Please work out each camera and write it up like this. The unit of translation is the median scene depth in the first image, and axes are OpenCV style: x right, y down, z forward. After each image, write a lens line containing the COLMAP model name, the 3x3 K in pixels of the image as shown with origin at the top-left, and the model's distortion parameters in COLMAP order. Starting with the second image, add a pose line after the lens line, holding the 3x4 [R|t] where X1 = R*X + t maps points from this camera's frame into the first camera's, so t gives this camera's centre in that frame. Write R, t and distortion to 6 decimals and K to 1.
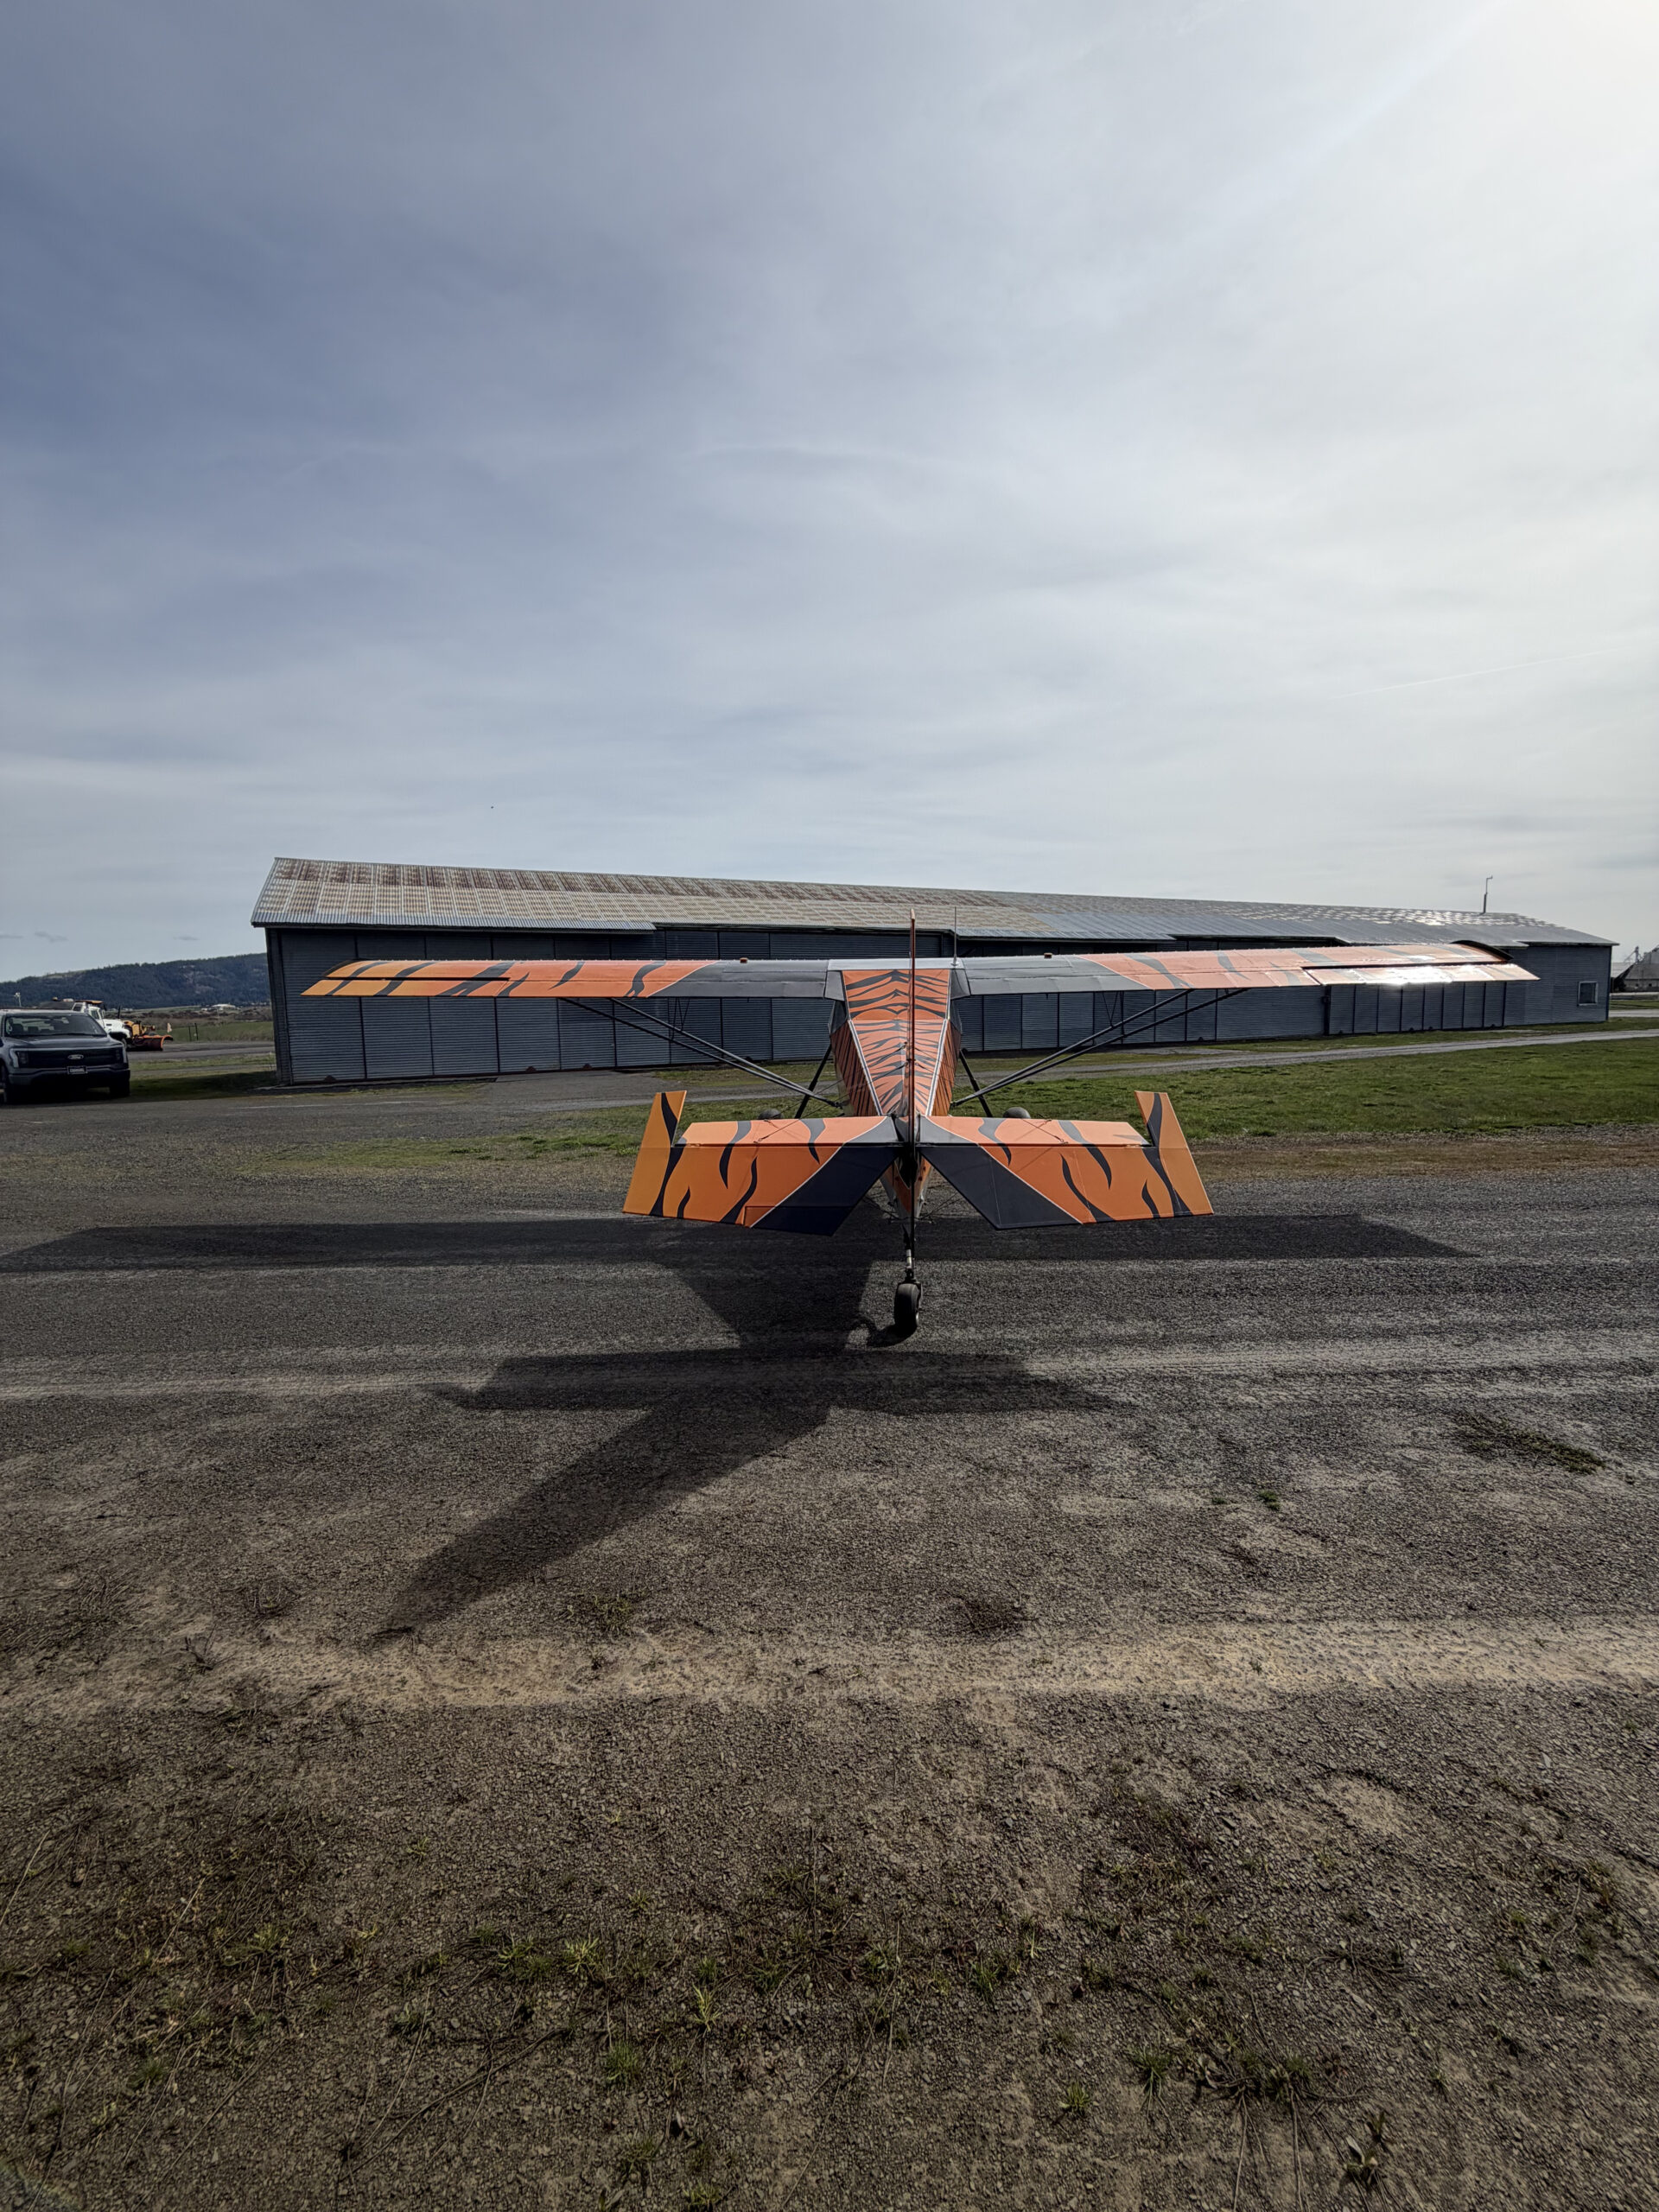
lens RADIAL K [[874.6, 0, 827.0], [0, 874.6, 1098.5], [0, 0, 1]] dist [-0.002586, -0.000236]
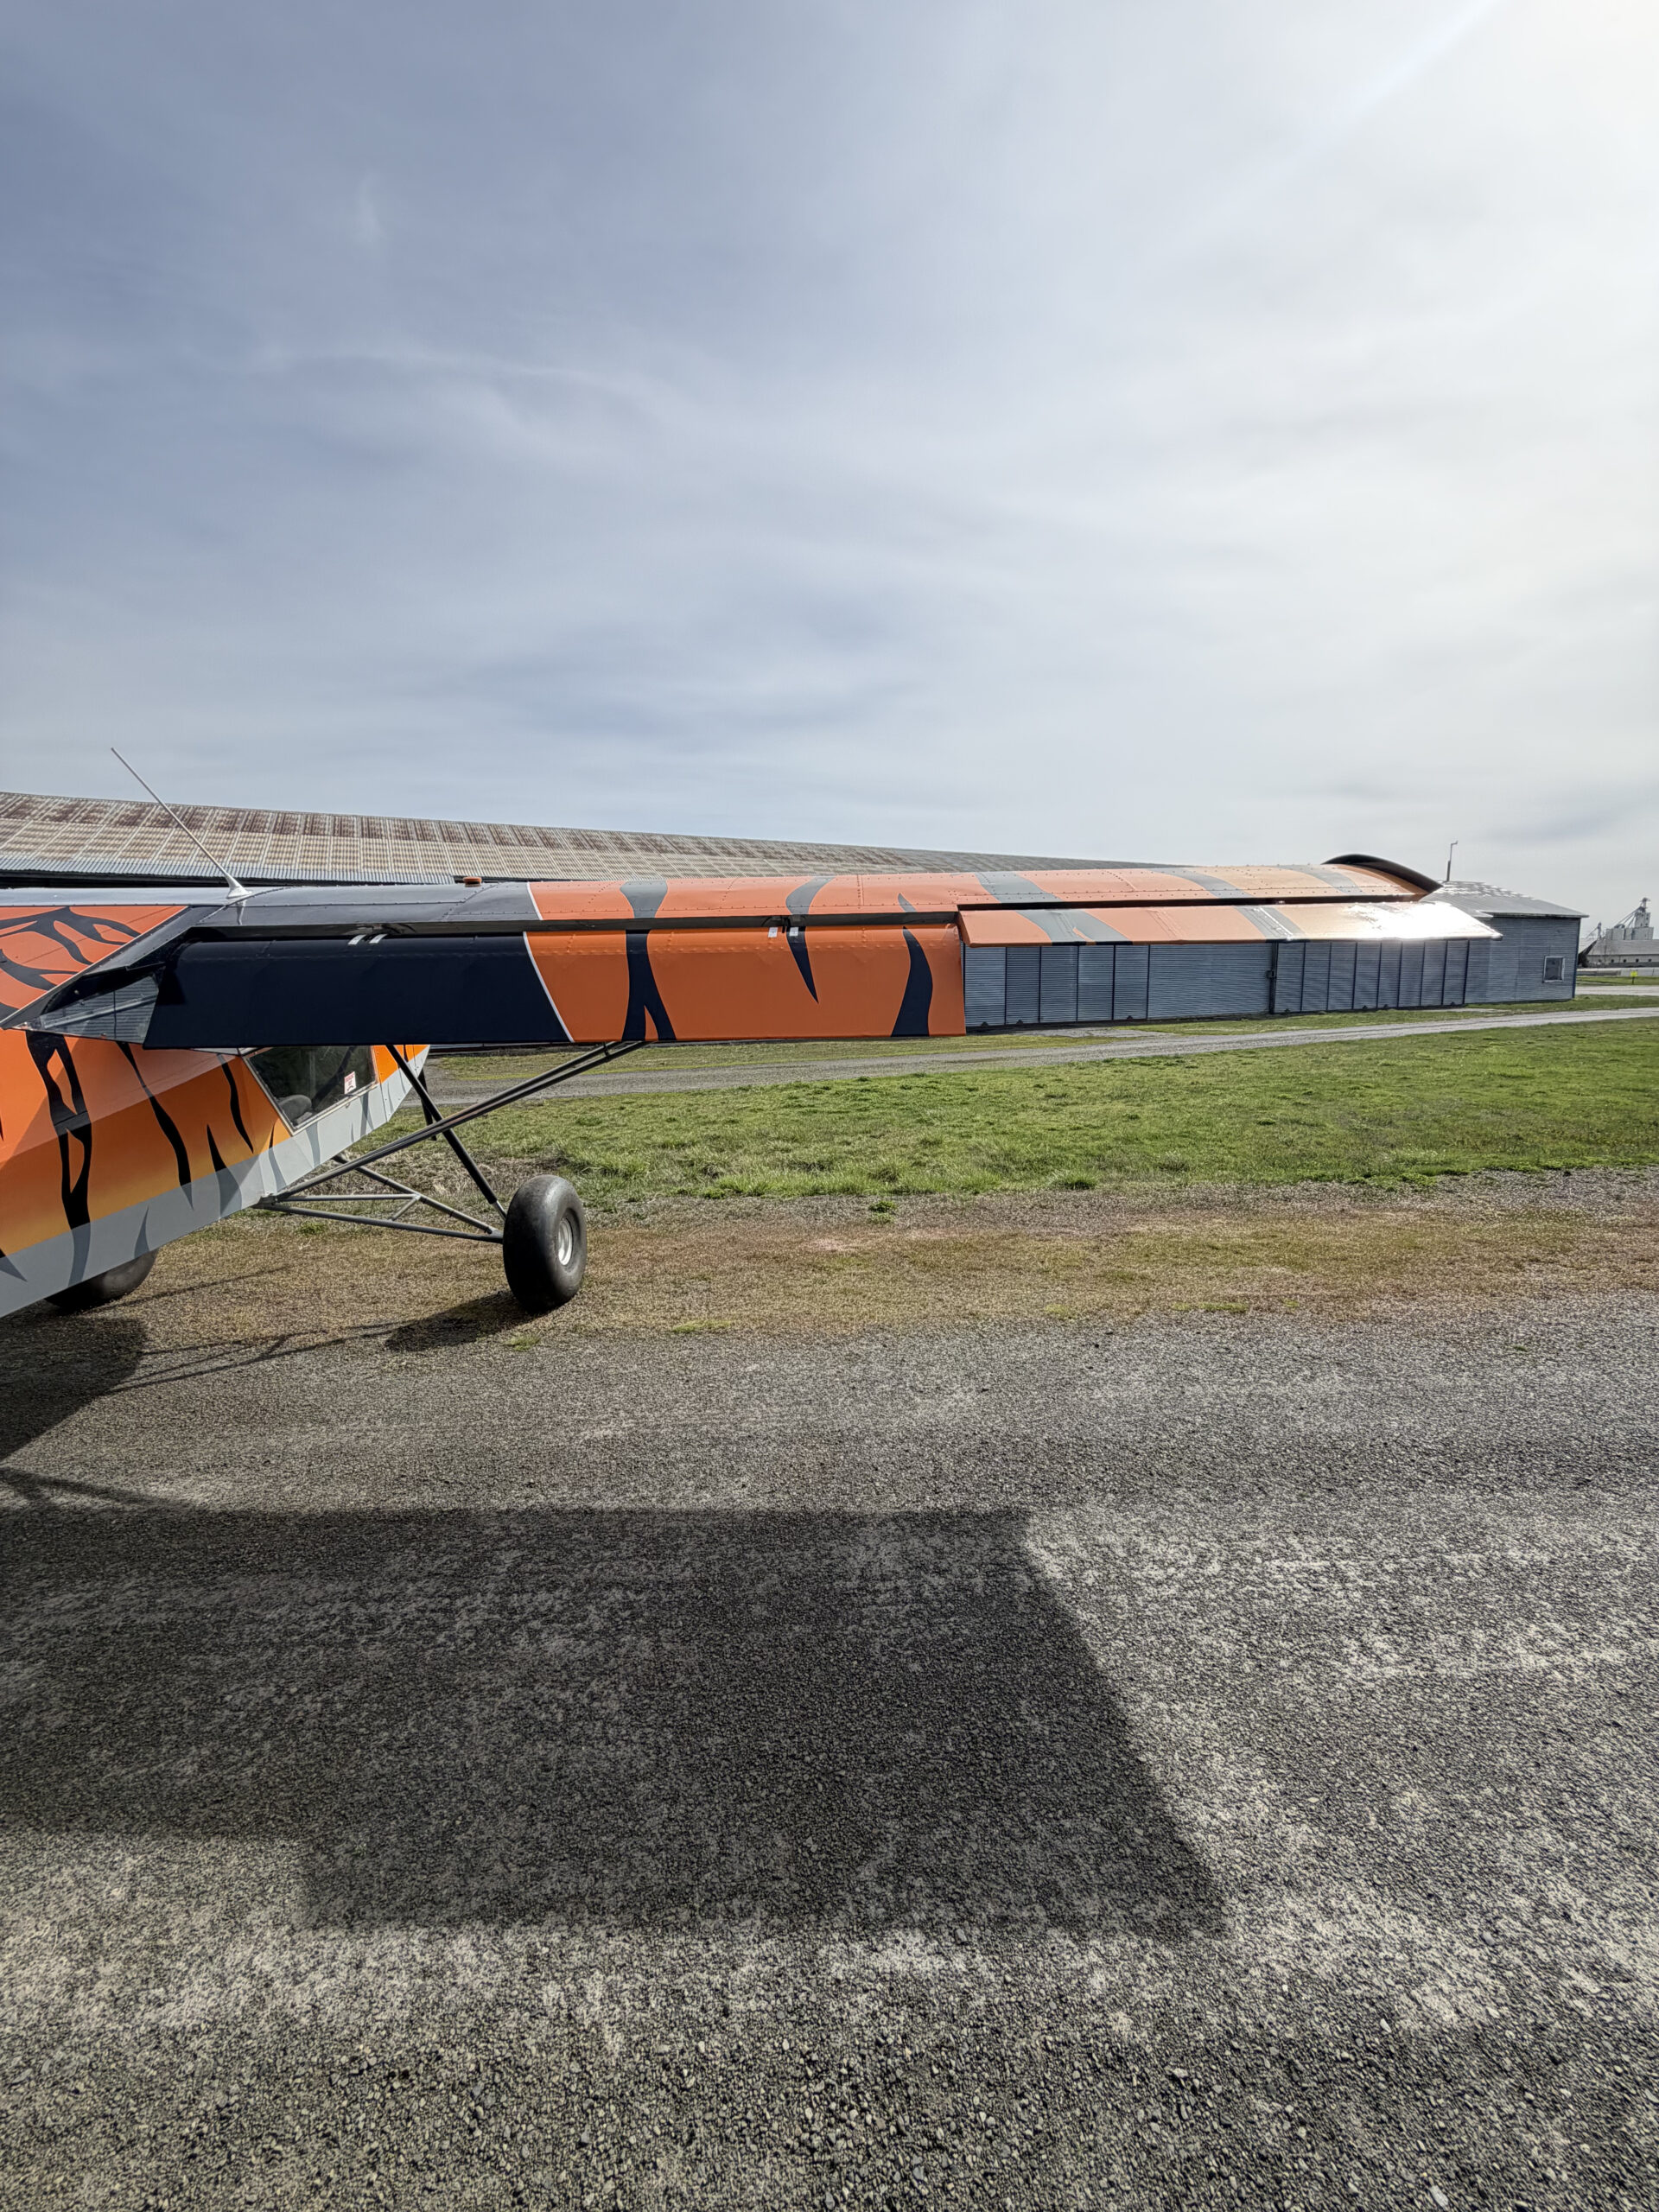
lens RADIAL K [[874.6, 0, 827.0], [0, 874.6, 1098.5], [0, 0, 1]] dist [-0.002586, -0.000236]
pose [[0.999624, 0.002503, 0.027318, 0.101749], [-0.003414, 0.999438, 0.033346, -0.015232], [-0.027219, -0.033427, 0.999070, 0.122851]]
